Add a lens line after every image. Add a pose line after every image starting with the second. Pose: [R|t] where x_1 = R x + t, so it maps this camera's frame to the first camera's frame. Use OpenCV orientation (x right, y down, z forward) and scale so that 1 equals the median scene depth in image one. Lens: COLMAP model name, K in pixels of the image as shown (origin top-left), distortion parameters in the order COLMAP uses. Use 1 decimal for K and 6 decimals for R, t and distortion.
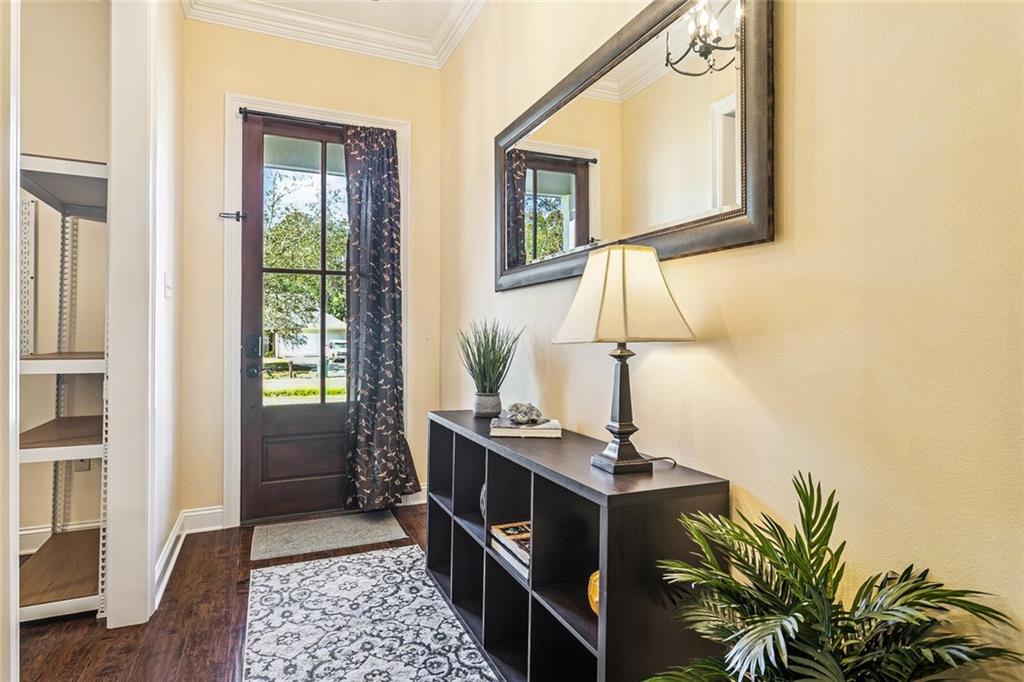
lens RADIAL K [[549.9, 0, 510.1], [0, 549.9, 341.2], [0, 0, 1]] dist [-0.006687, -0.000502]
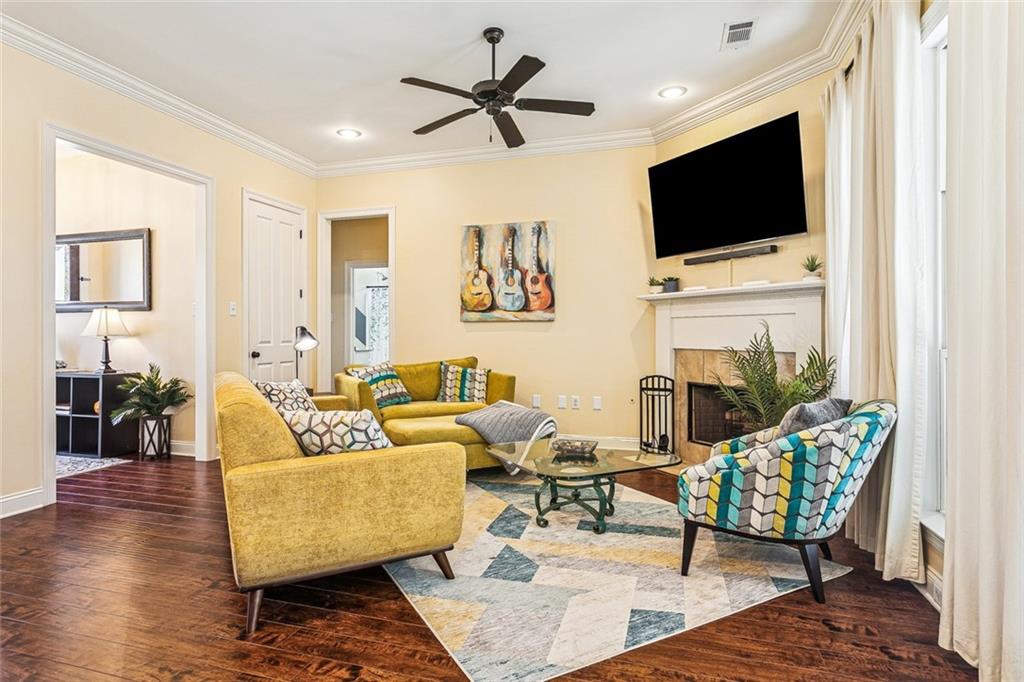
lens RADIAL K [[549.9, 0, 510.6], [0, 549.9, 339.0], [0, 0, 1]] dist [-0.006687, -0.000502]
pose [[0.669264, -0.009179, 0.742968, -0.667205], [-0.000106, 0.999922, 0.012450, -0.023180], [-0.743025, -0.008411, 0.669211, -3.271159]]
